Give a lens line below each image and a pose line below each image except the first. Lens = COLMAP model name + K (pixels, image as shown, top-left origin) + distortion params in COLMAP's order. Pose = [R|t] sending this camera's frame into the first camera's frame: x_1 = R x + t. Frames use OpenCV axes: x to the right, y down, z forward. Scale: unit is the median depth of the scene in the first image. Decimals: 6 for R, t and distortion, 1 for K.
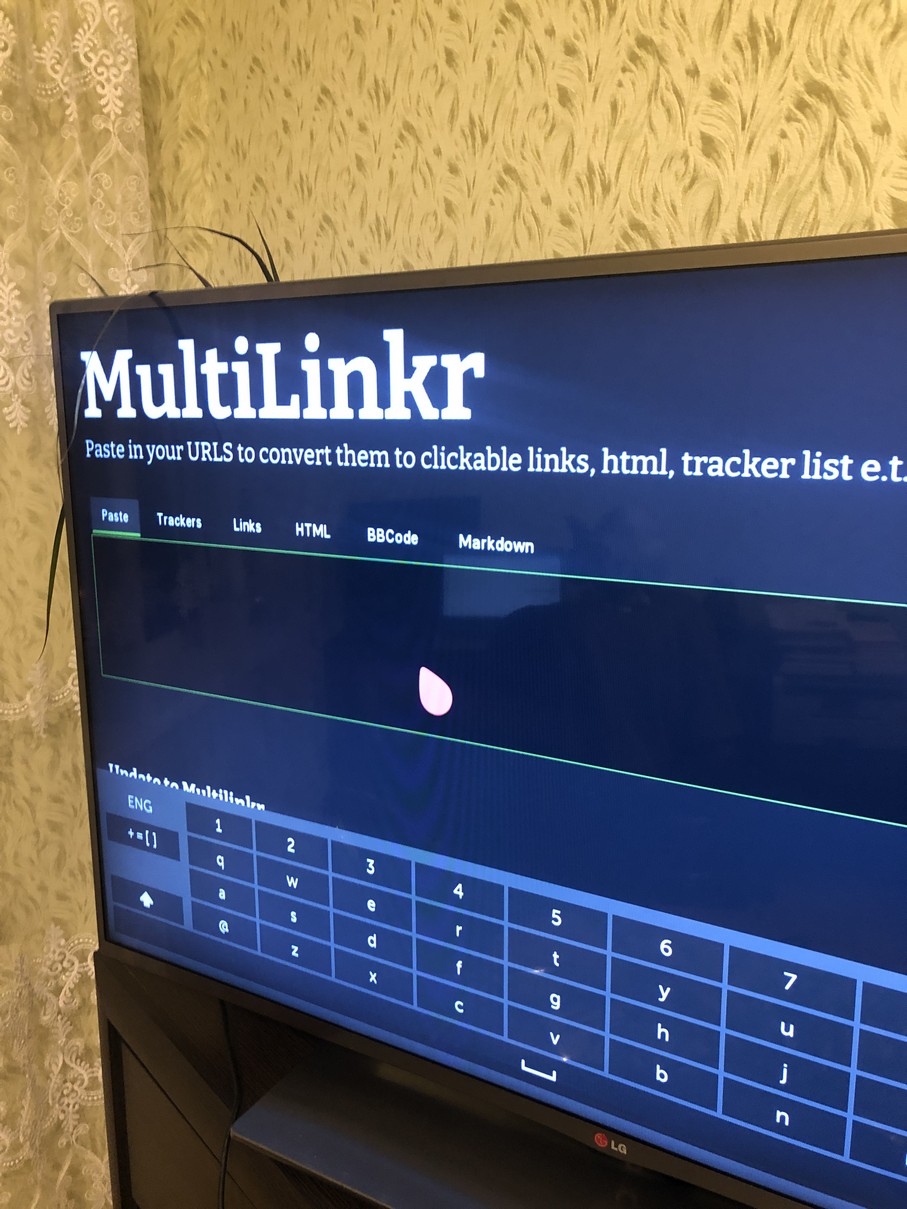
lens RADIAL K [[997.6, 0, 453.5], [0, 997.6, 604.5], [0, 0, 1]] dist [0.000326, 0.013379]
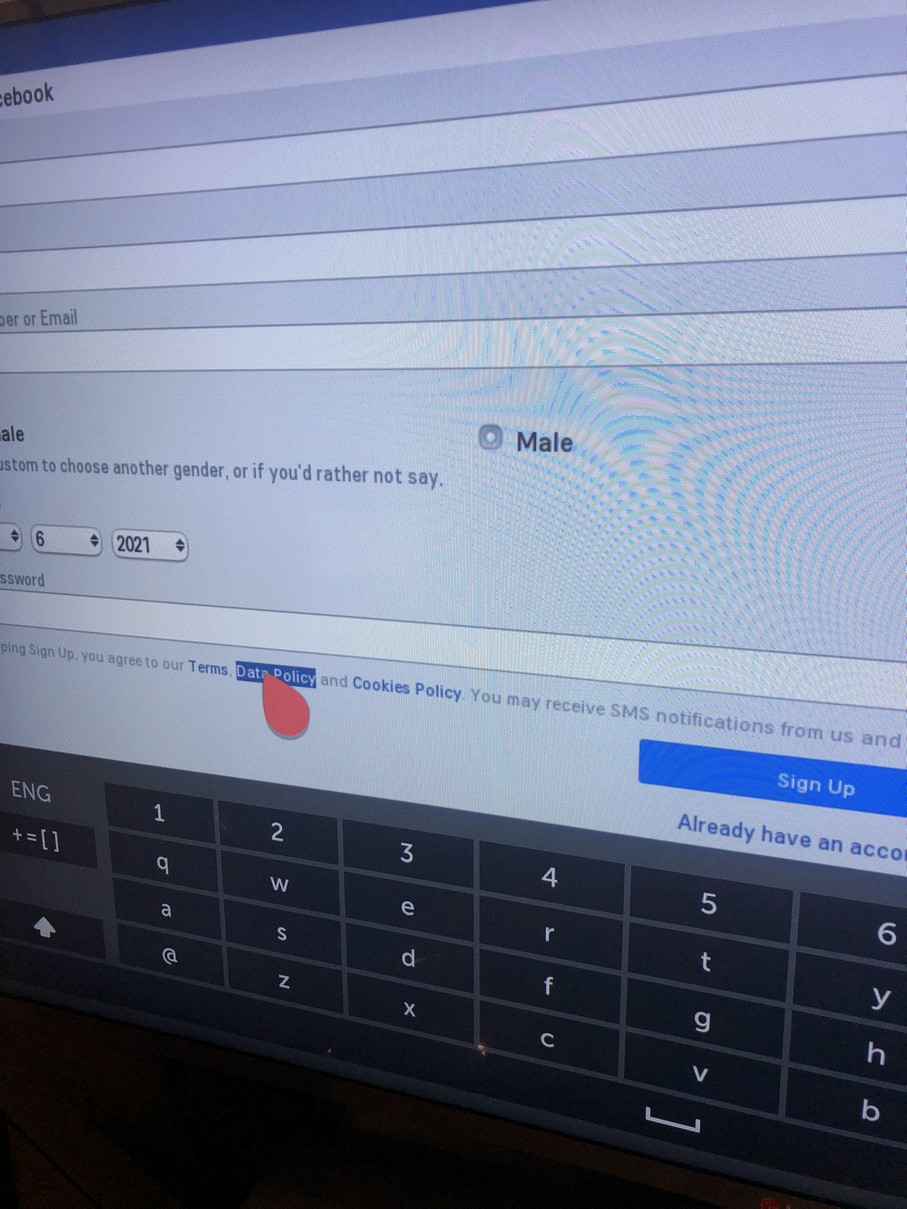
lens RADIAL K [[1011.4, 0, 453.5], [0, 1011.4, 604.5], [0, 0, 1]] dist [0.012401, -0.005945]
pose [[0.984031, -0.039788, 0.173493, -0.143790], [0.035038, 0.998925, 0.030358, 0.060788], [-0.174515, -0.023794, 0.984367, 0.265711]]
